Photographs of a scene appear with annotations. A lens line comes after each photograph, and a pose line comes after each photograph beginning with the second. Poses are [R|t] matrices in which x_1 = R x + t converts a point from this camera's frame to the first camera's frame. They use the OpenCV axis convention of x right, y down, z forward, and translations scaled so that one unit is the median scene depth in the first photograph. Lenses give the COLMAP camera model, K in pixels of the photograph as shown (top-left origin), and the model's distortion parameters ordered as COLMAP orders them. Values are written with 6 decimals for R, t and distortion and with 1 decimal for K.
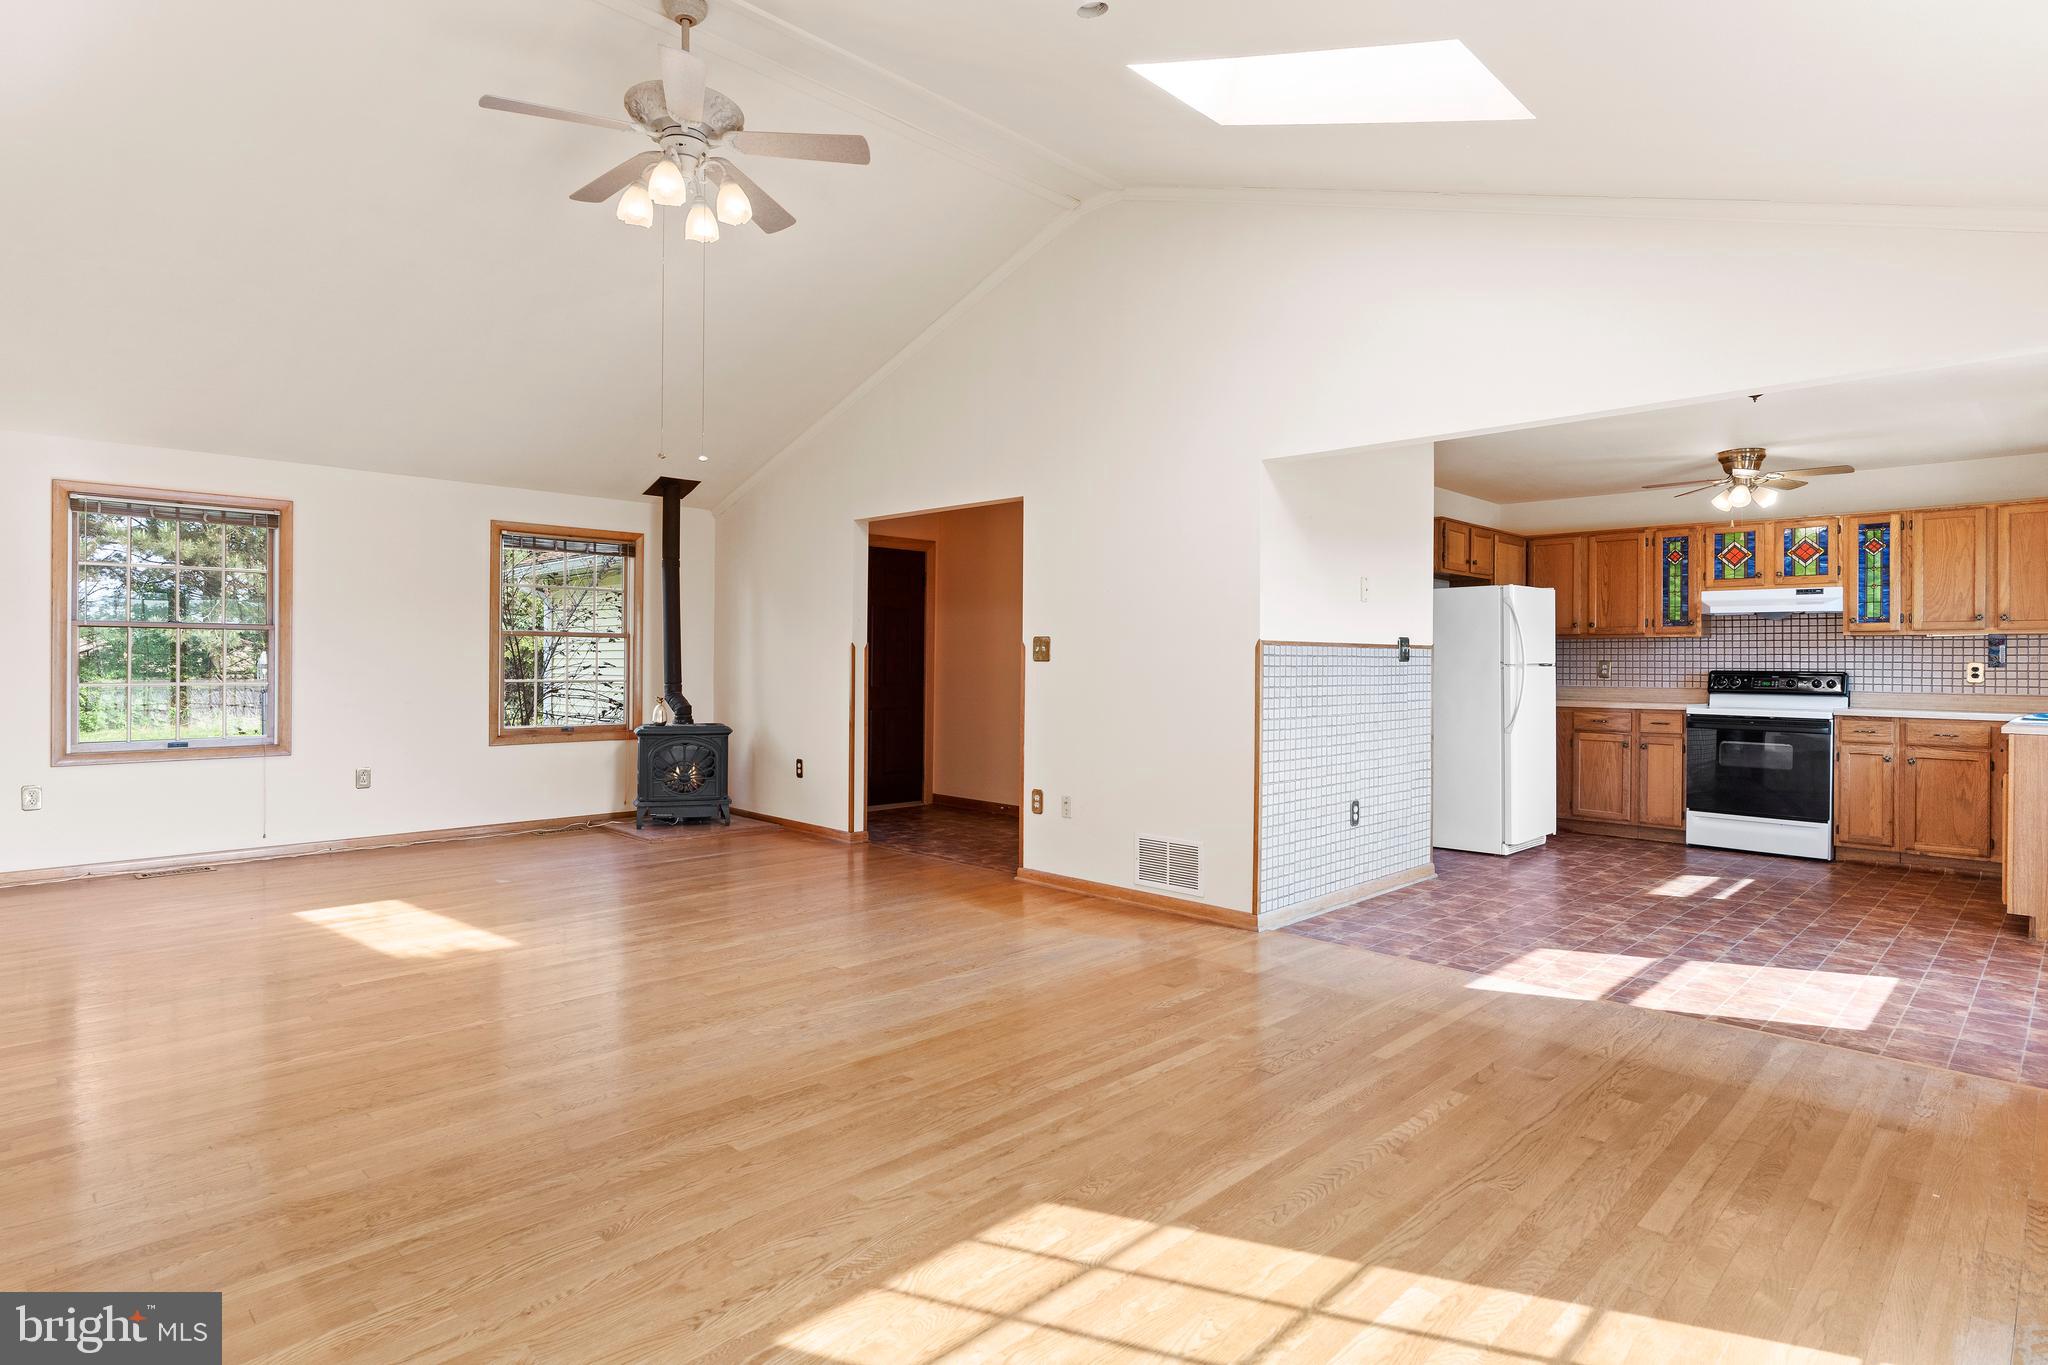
lens RADIAL K [[1061.0, 0, 1002.0], [0, 1061.0, 649.8], [0, 0, 1]] dist [0.000389, 0.000038]
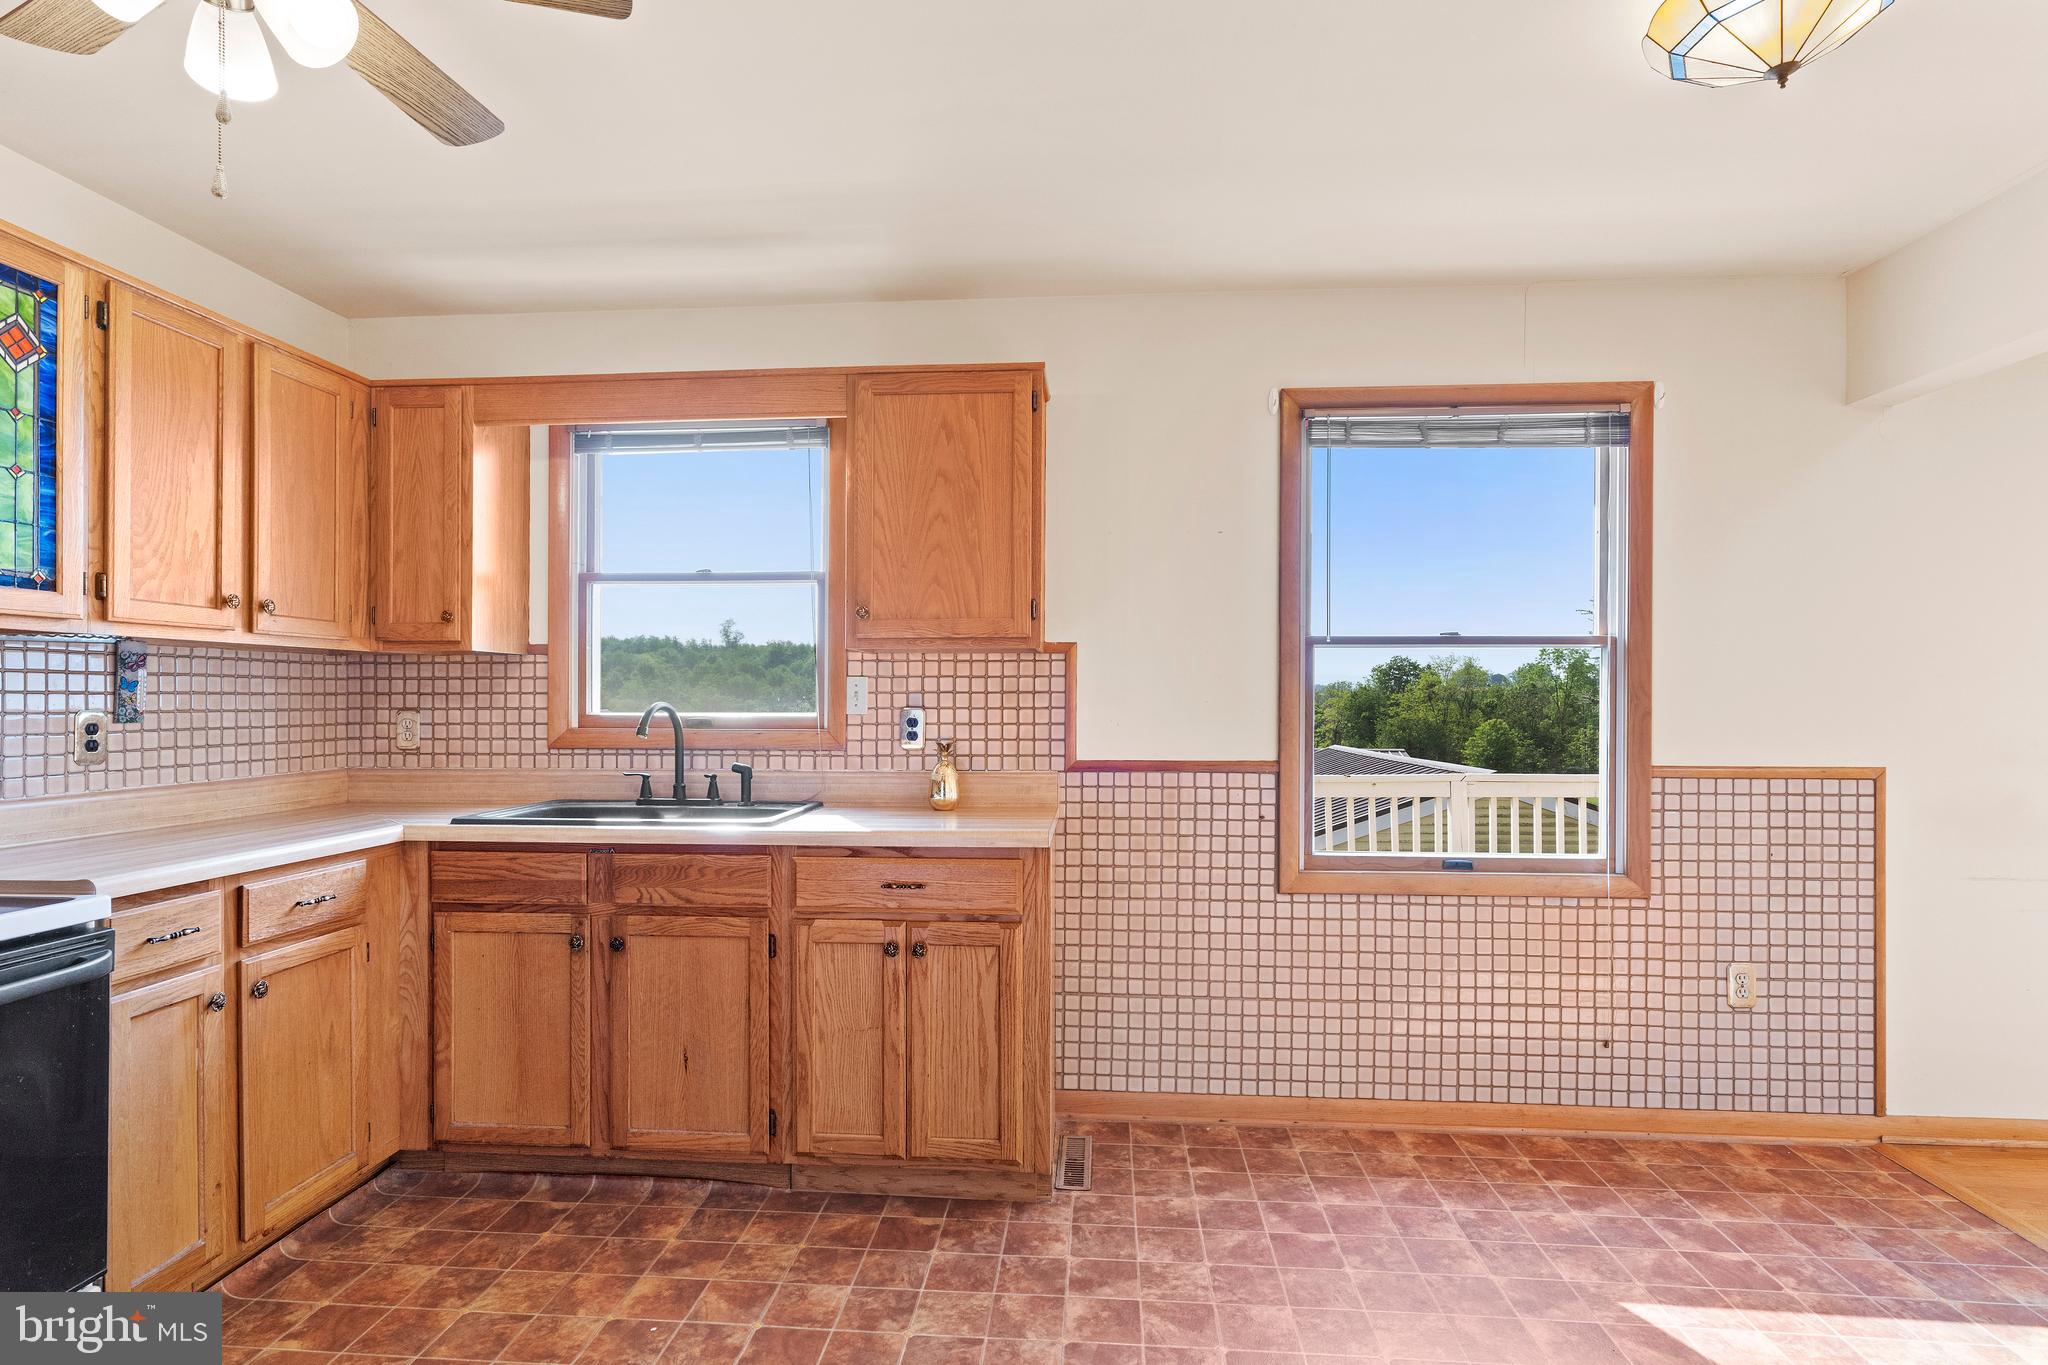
lens RADIAL K [[1061.0, 0, 1023.9], [0, 1061.0, 698.8], [0, 0, 1]] dist [0.000389, 0.000038]
pose [[-0.651628, 0.004154, 0.758527, 0.399755], [-0.005253, 0.999936, -0.009989, 0.009334], [-0.758520, -0.010494, -0.651565, 0.999806]]
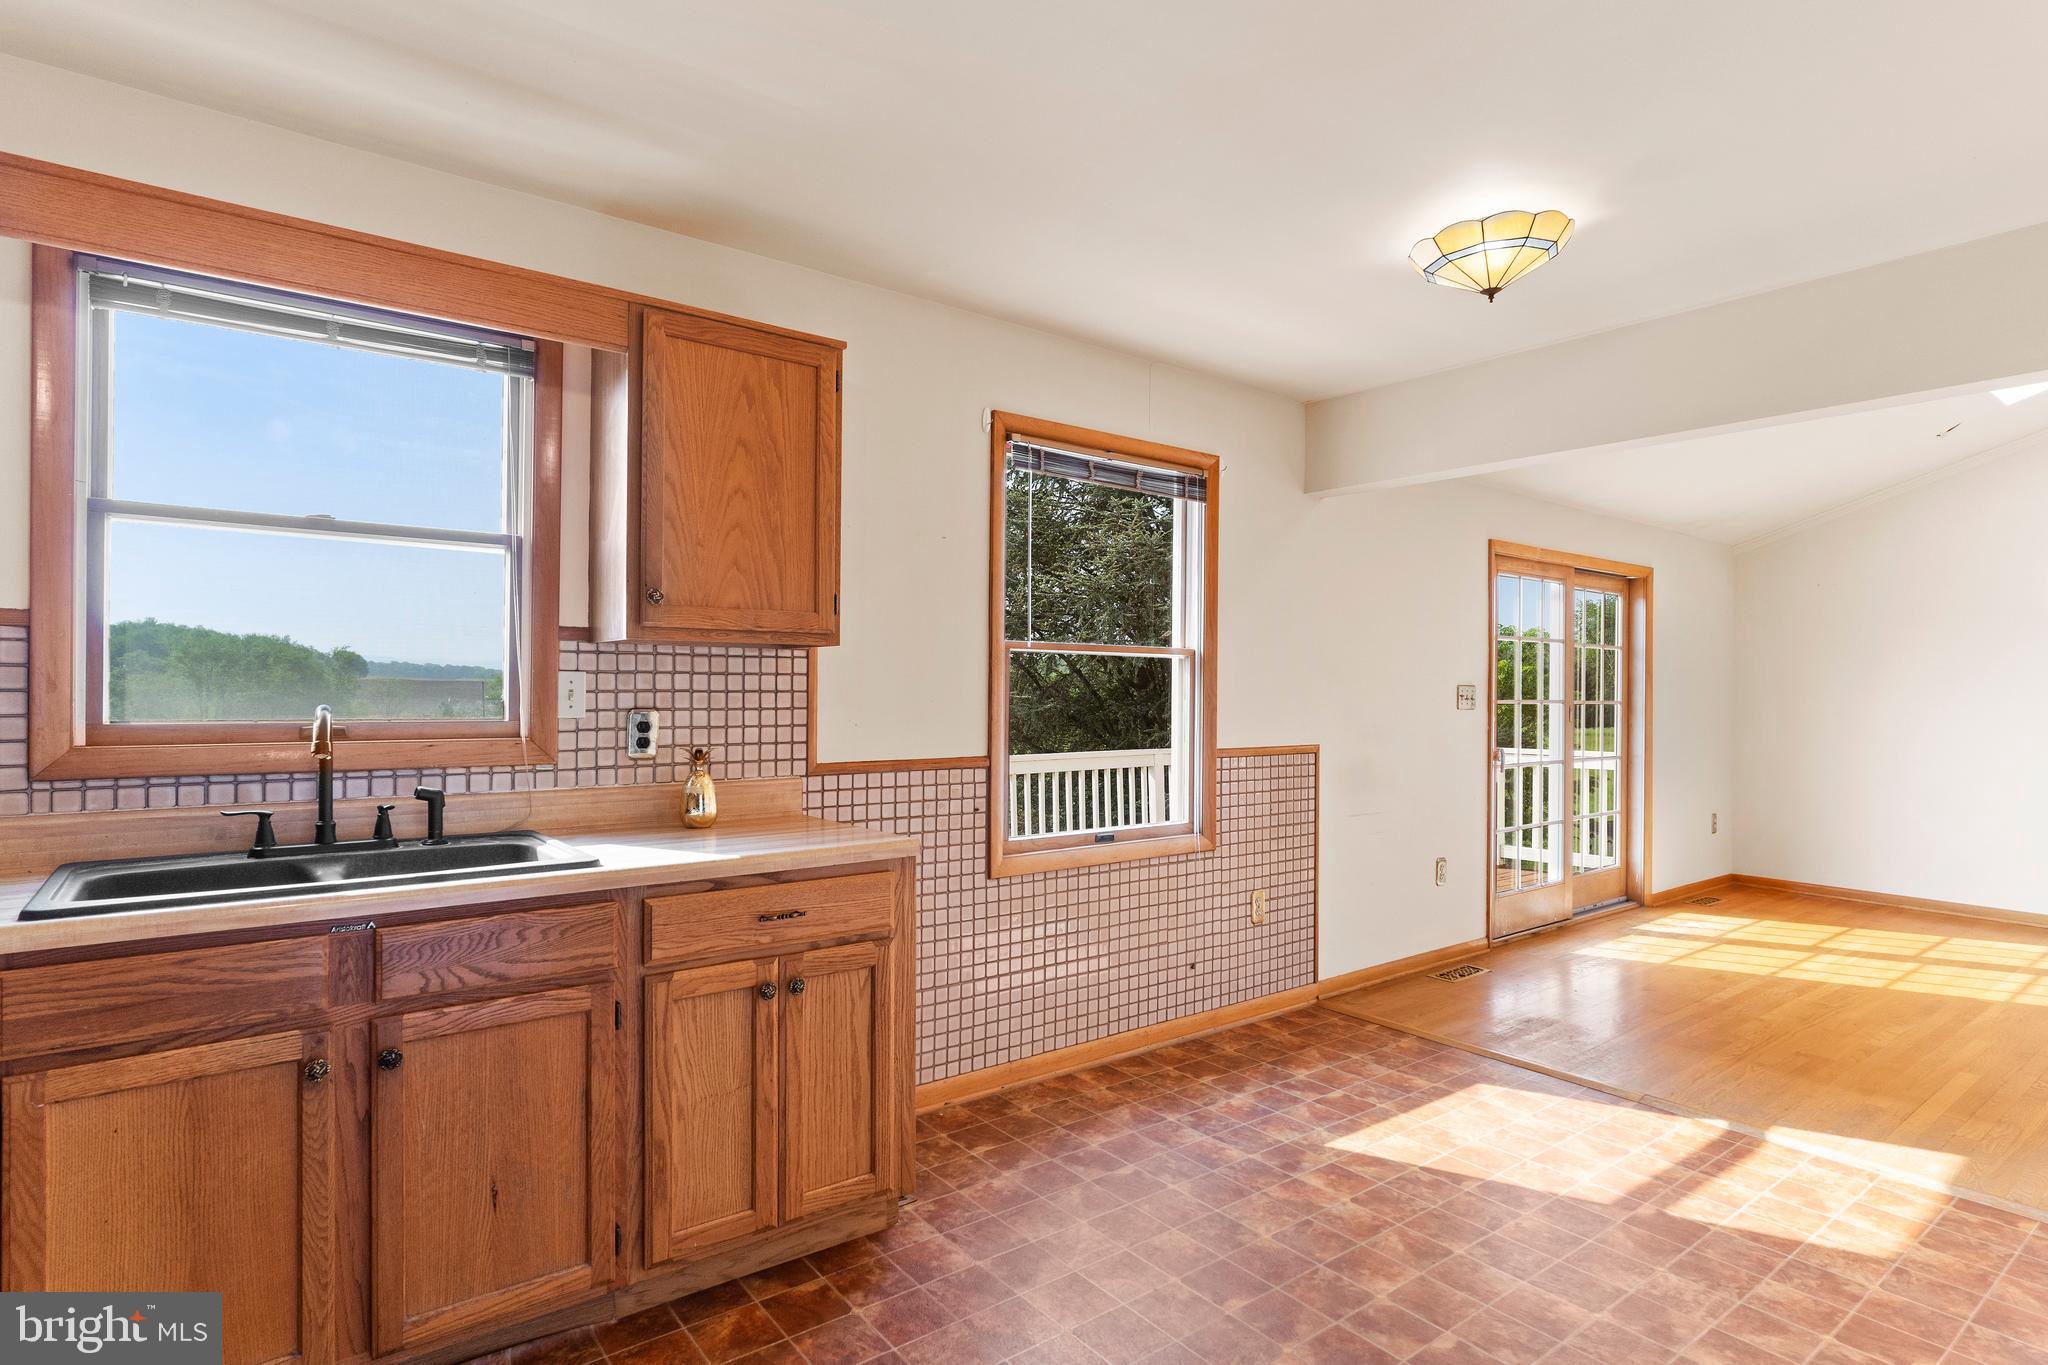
lens RADIAL K [[1061.0, 0, 1032.7], [0, 1061.0, 690.7], [0, 0, 1]] dist [0.000389, 0.000038]
pose [[-0.992314, -0.001182, 0.123742, 0.600367], [-0.002361, 0.999953, -0.009379, 0.005189], [-0.123725, -0.009599, -0.992270, 1.106938]]
